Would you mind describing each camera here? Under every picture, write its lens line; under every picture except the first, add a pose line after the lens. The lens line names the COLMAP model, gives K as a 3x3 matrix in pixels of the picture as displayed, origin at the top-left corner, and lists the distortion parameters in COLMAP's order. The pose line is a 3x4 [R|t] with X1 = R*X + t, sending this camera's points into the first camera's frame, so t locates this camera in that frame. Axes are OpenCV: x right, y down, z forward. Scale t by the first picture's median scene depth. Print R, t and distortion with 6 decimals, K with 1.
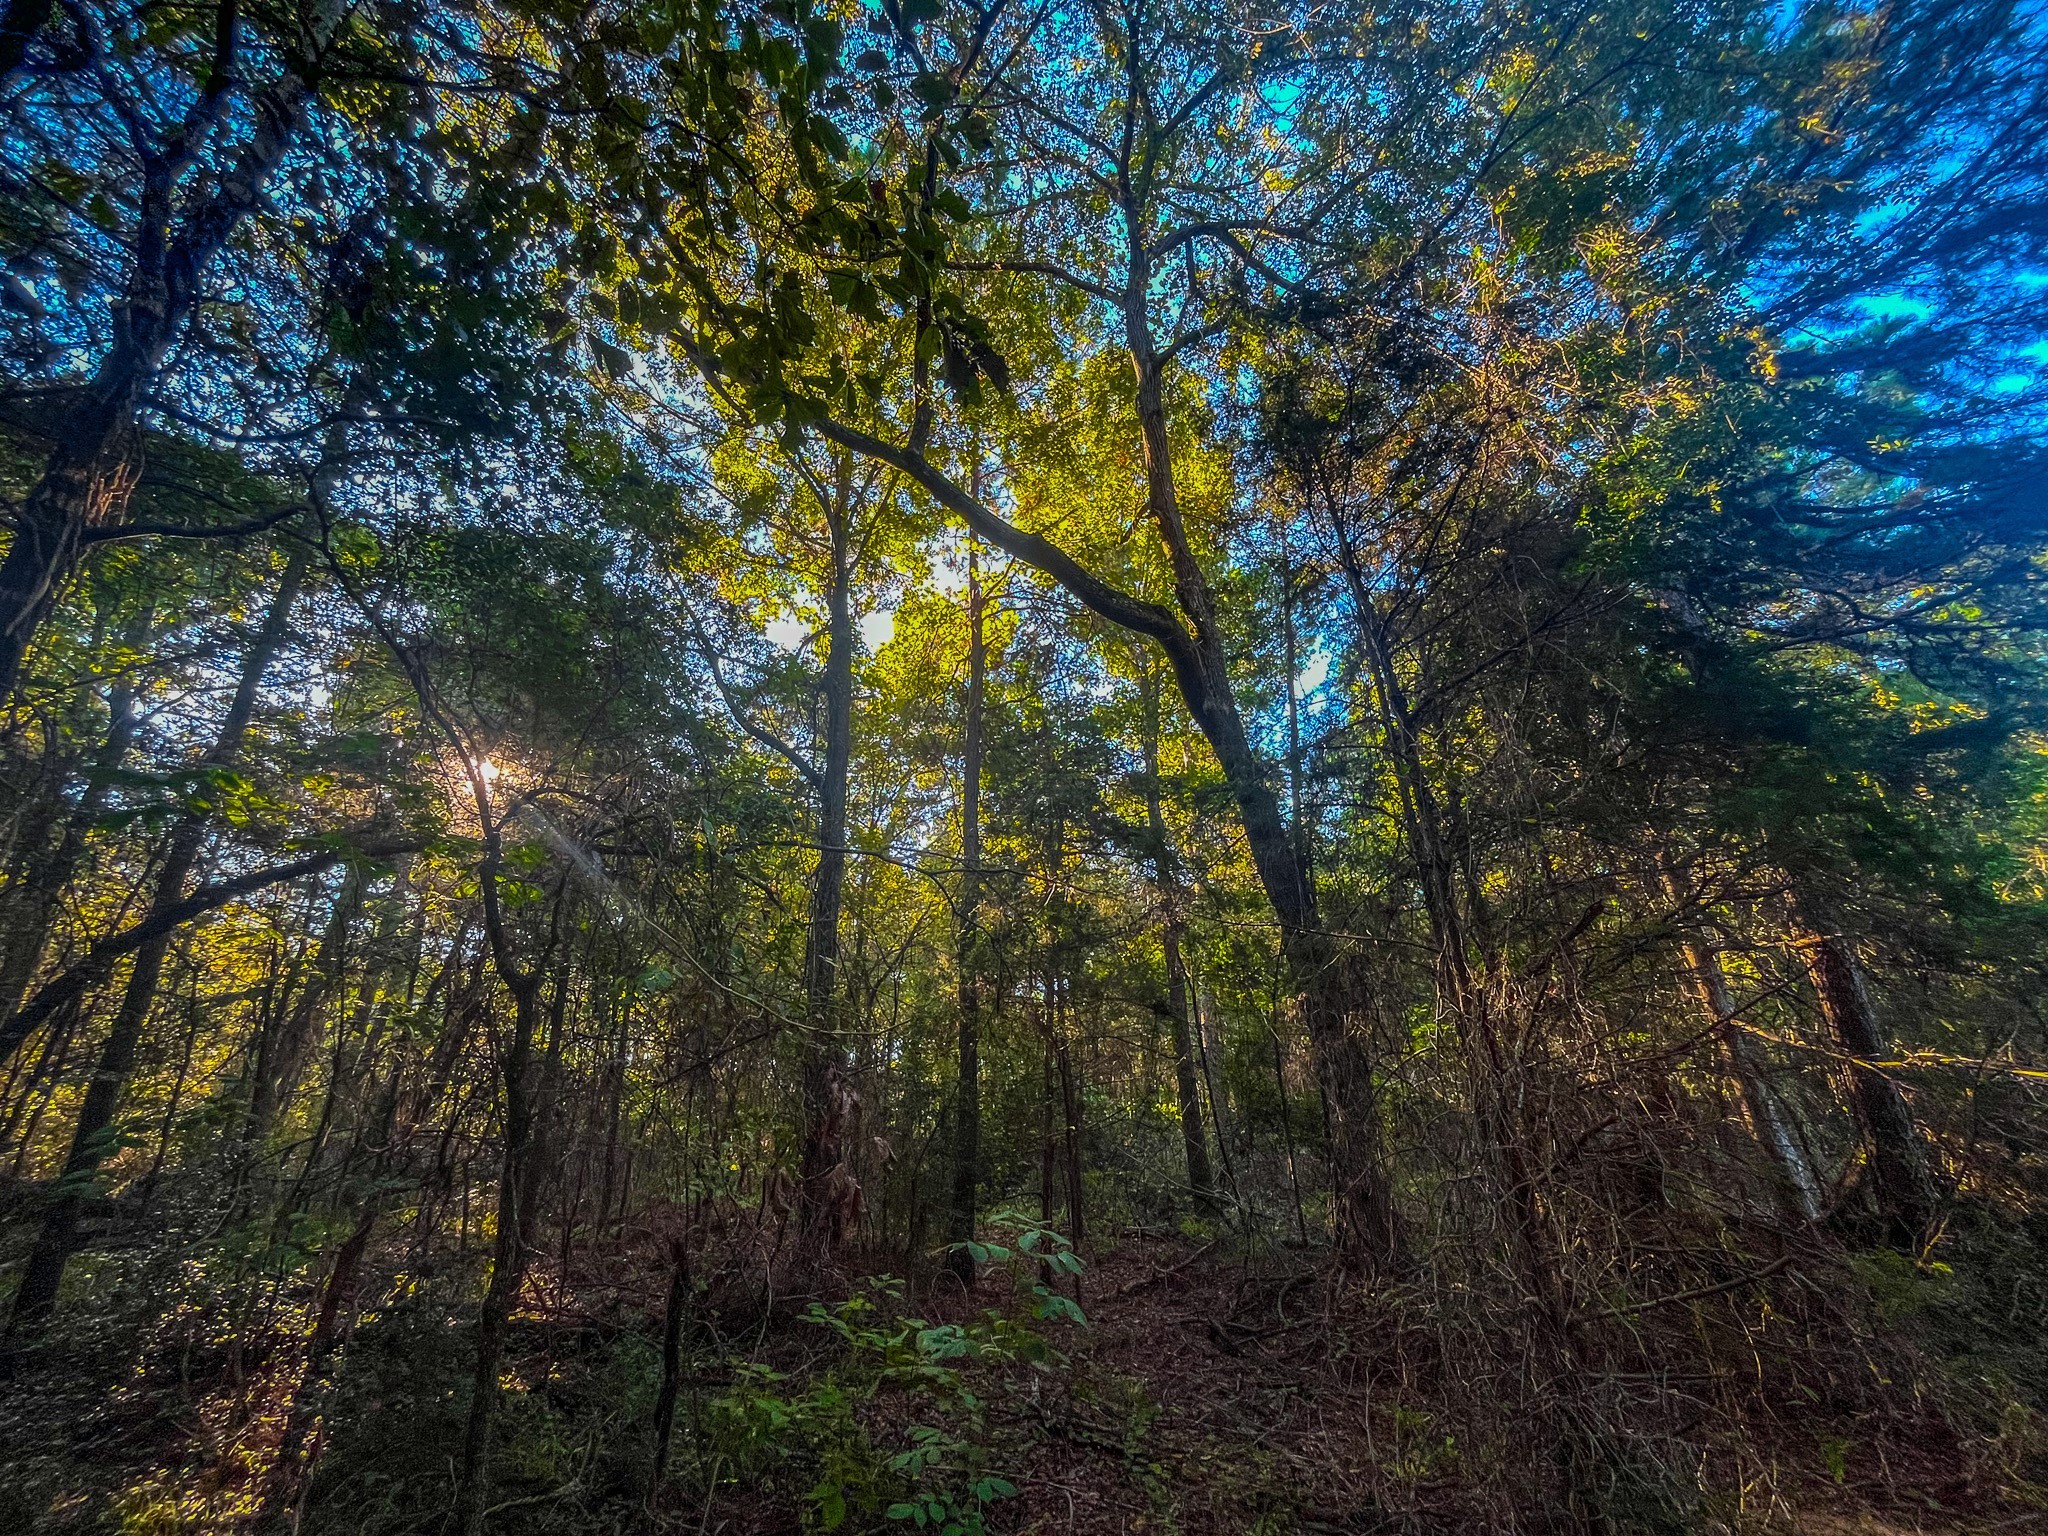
lens RADIAL K [[835.1, 0, 1020.9], [0, 835.1, 772.5], [0, 0, 1]] dist [-0.001164, -0.000520]
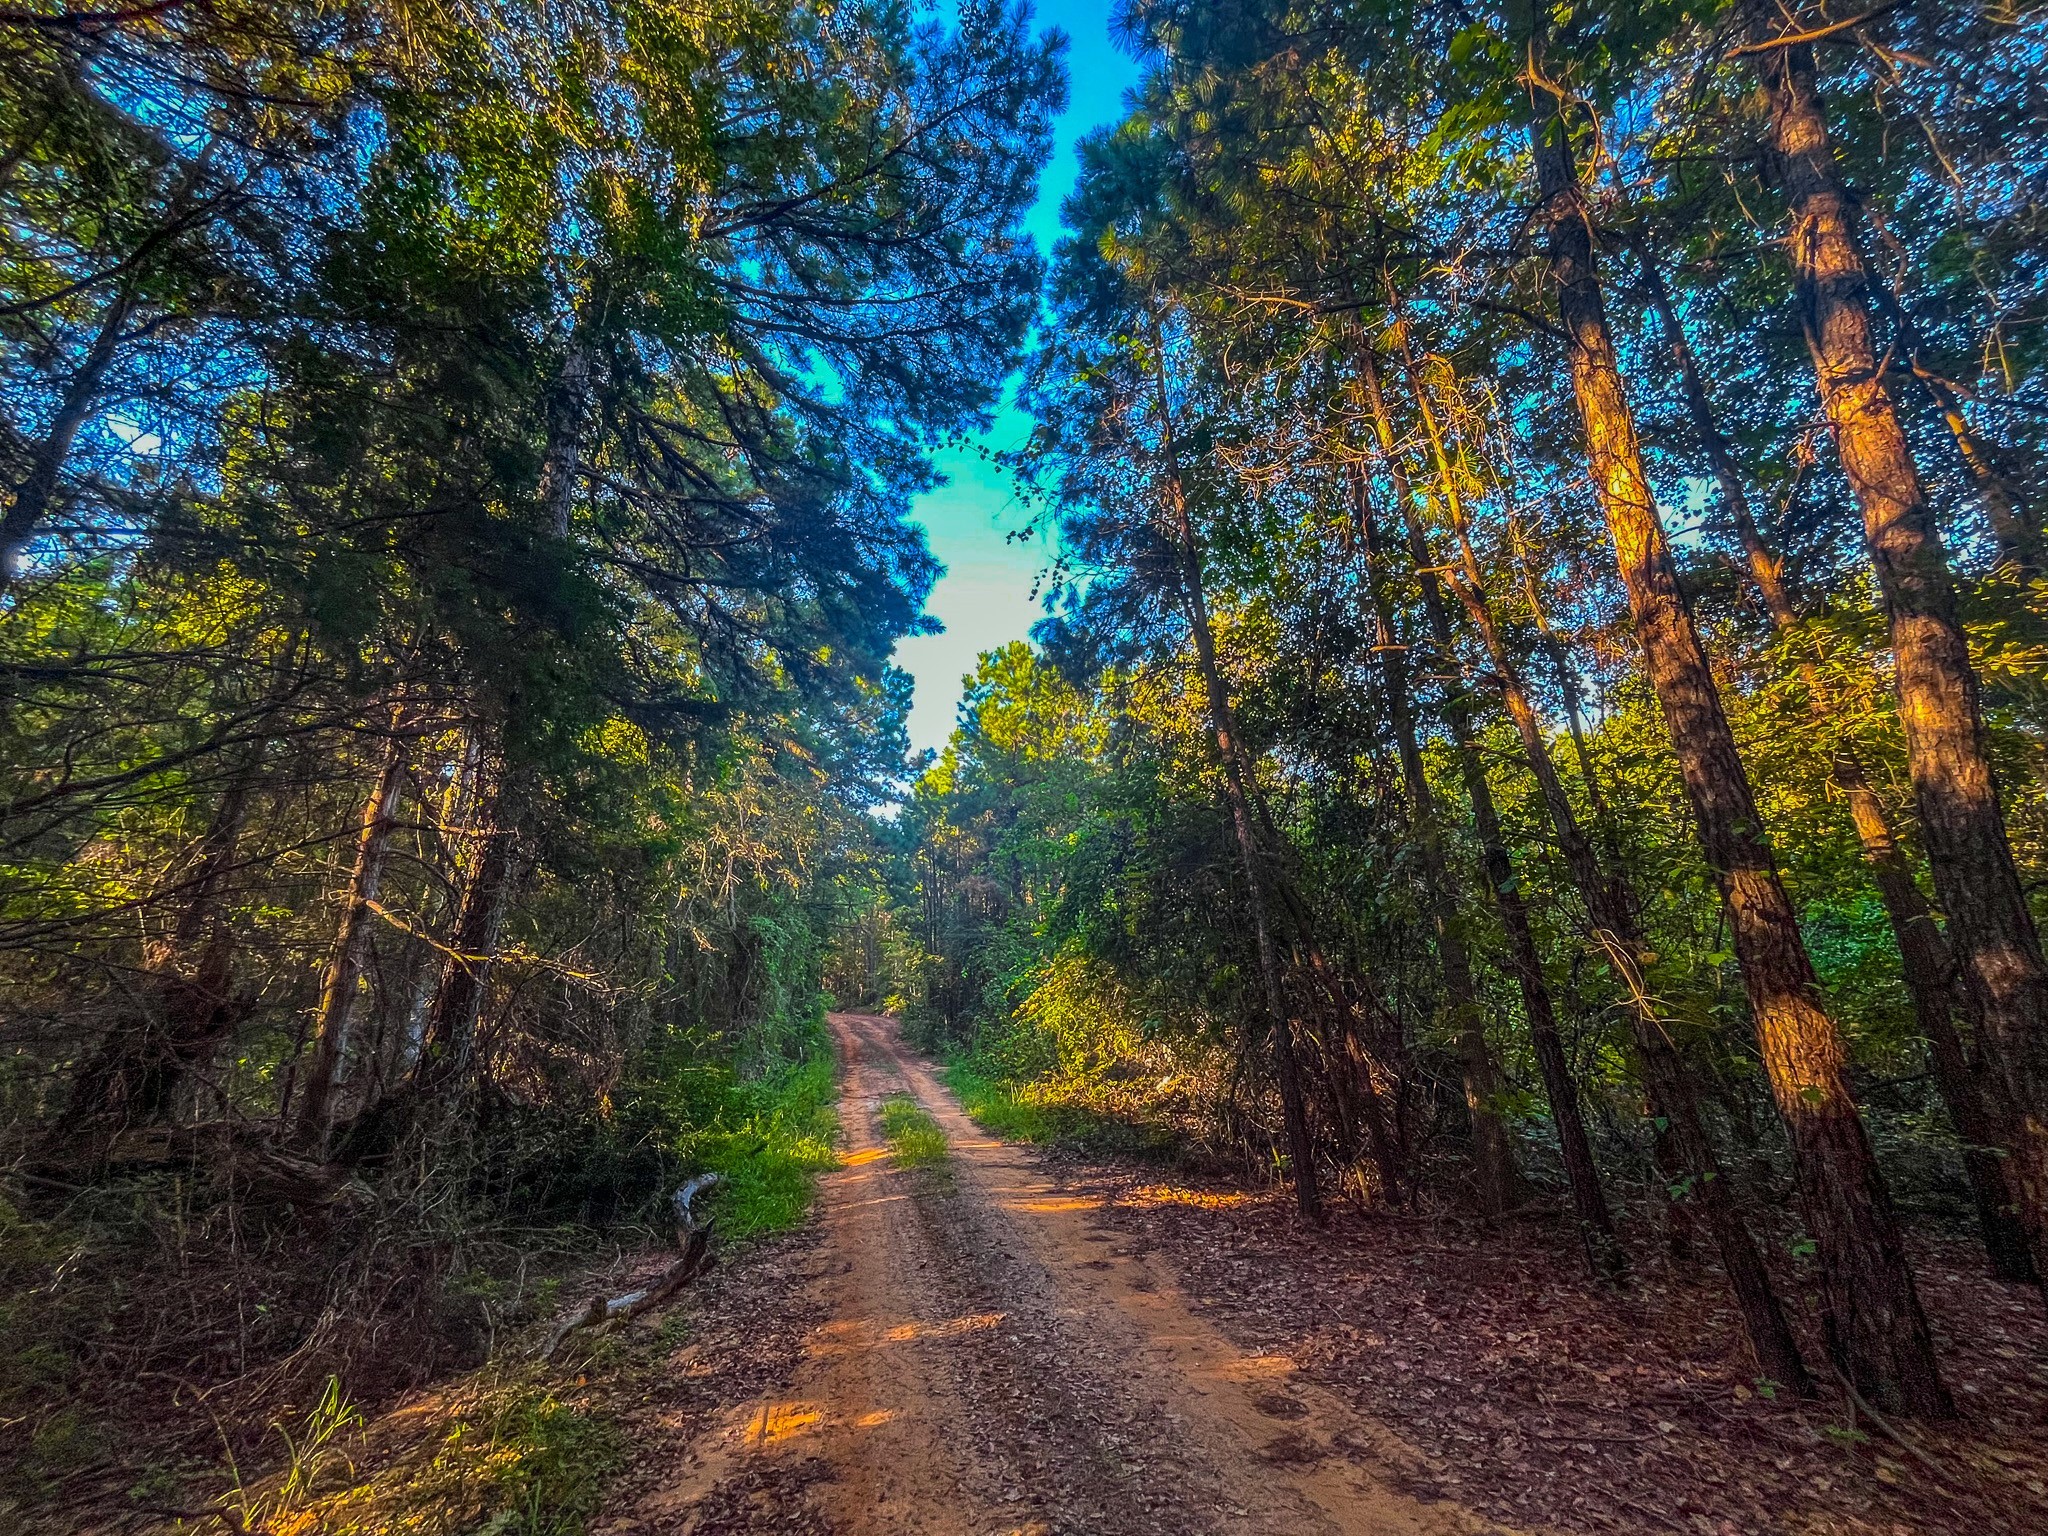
lens RADIAL K [[835.1, 0, 1020.9], [0, 835.1, 772.5], [0, 0, 1]] dist [-0.001164, -0.000520]
pose [[0.337908, 0.289950, 0.895403, 0.219081], [-0.383713, 0.911148, -0.150243, 0.039383], [-0.859408, -0.292809, 0.419142, 0.074645]]
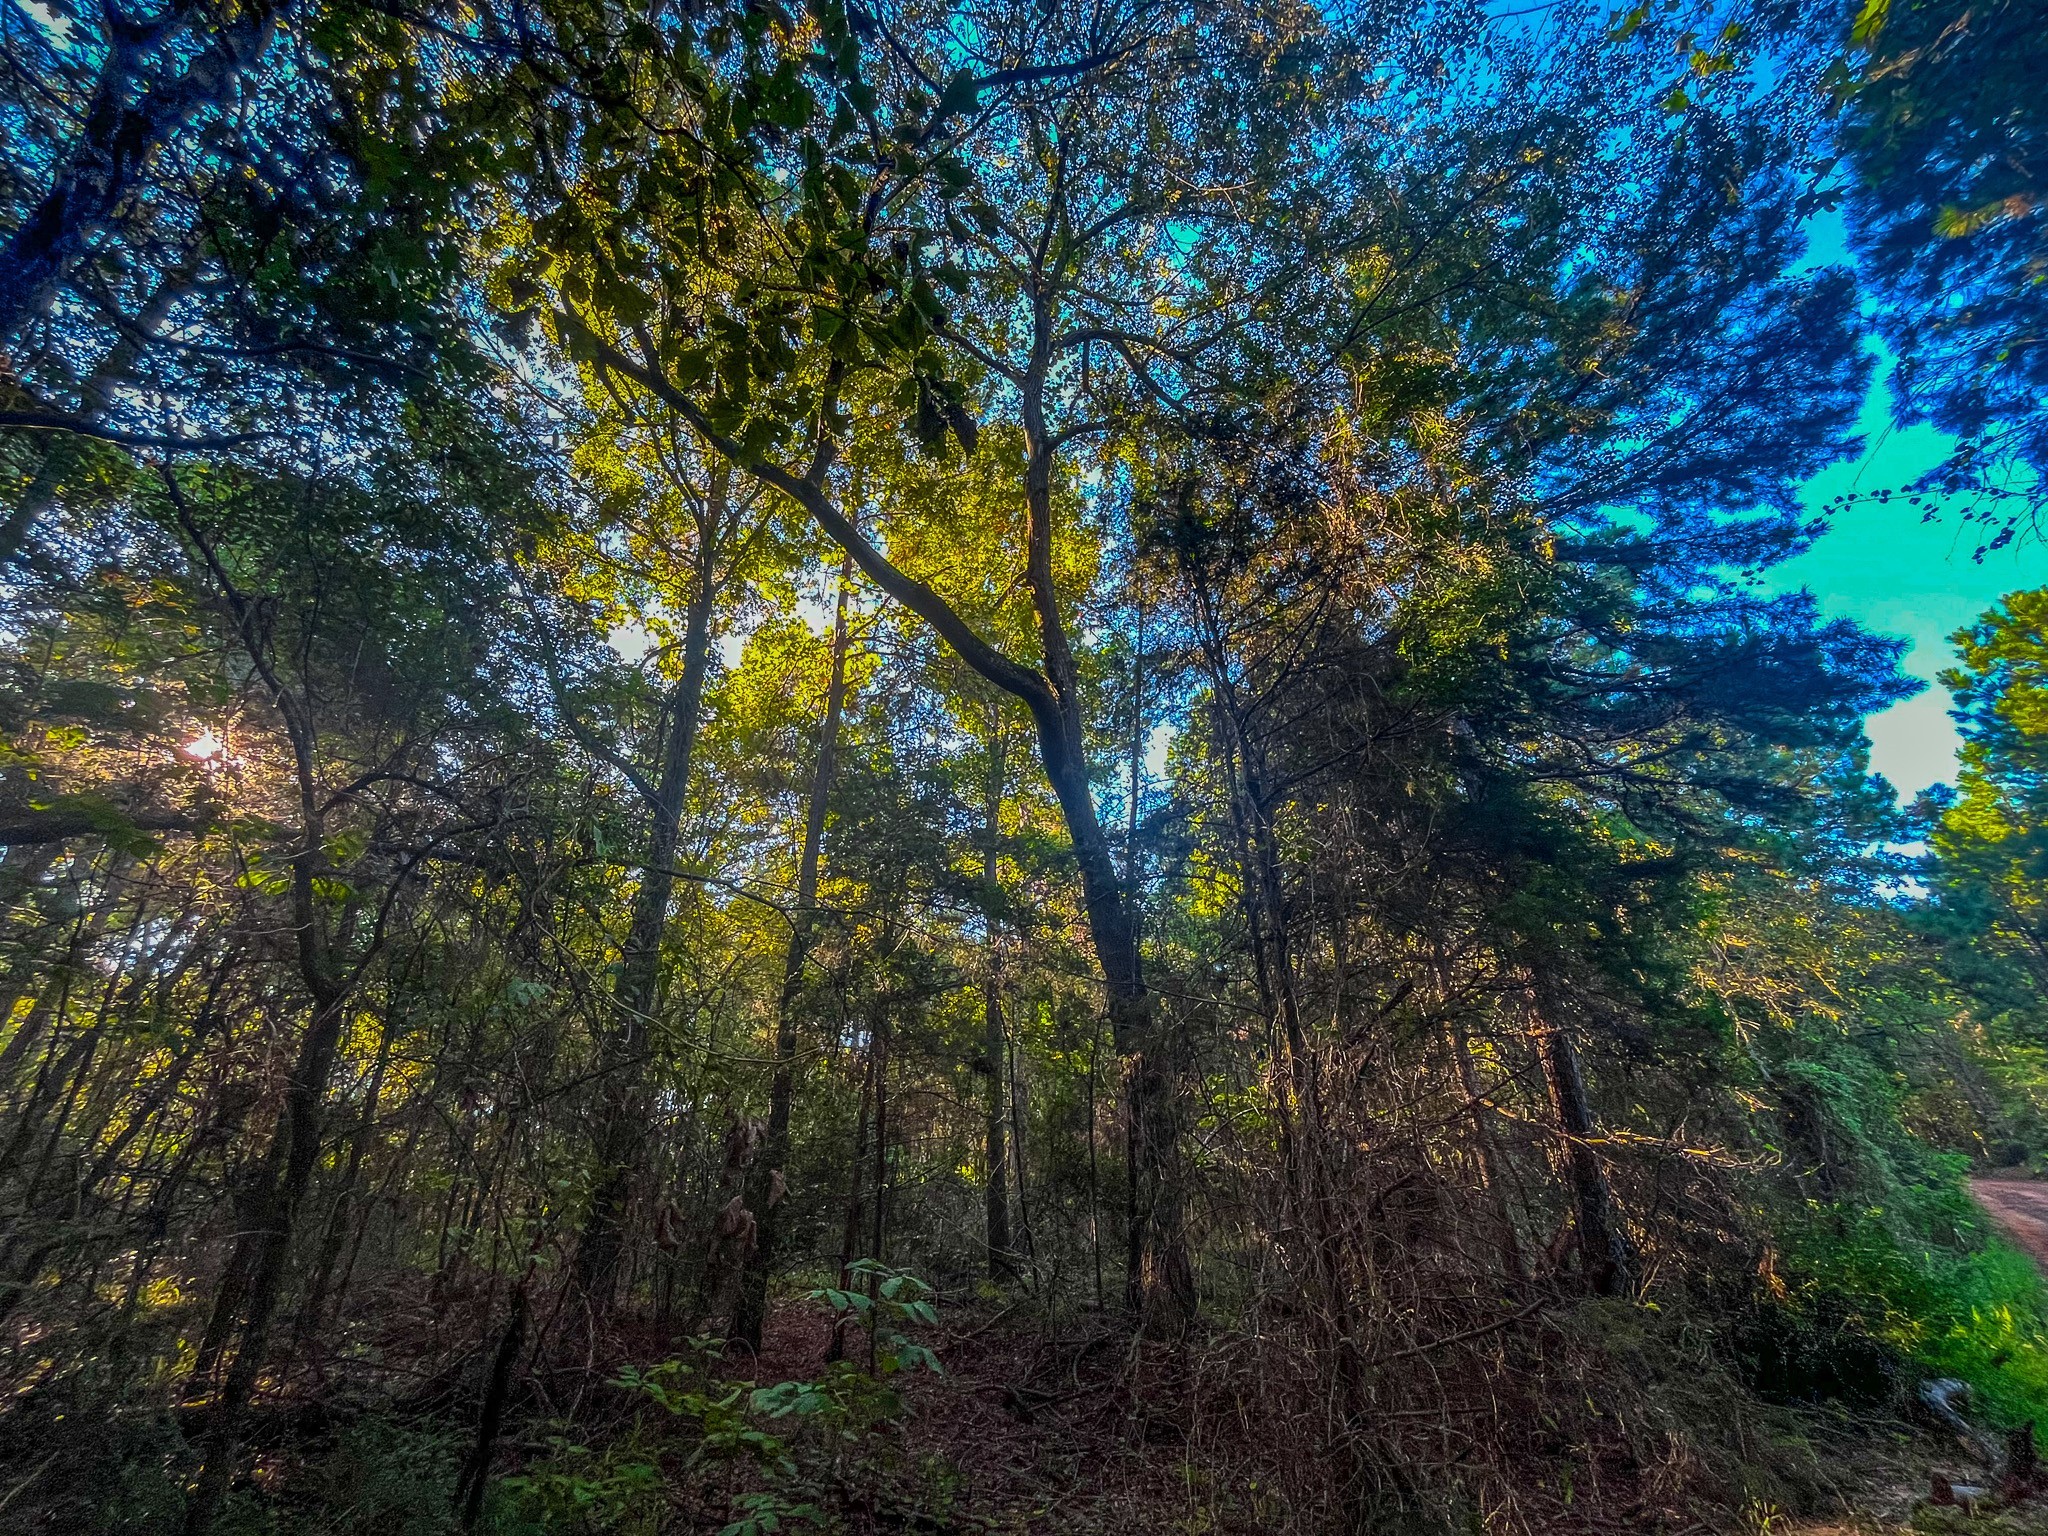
lens RADIAL K [[835.1, 0, 1020.9], [0, 835.1, 772.5], [0, 0, 1]] dist [-0.001164, -0.000520]
pose [[0.972692, 0.117816, 0.199974, -0.031325], [-0.104636, 0.991657, -0.075283, 0.004872], [-0.207175, 0.052303, 0.976905, -0.006771]]
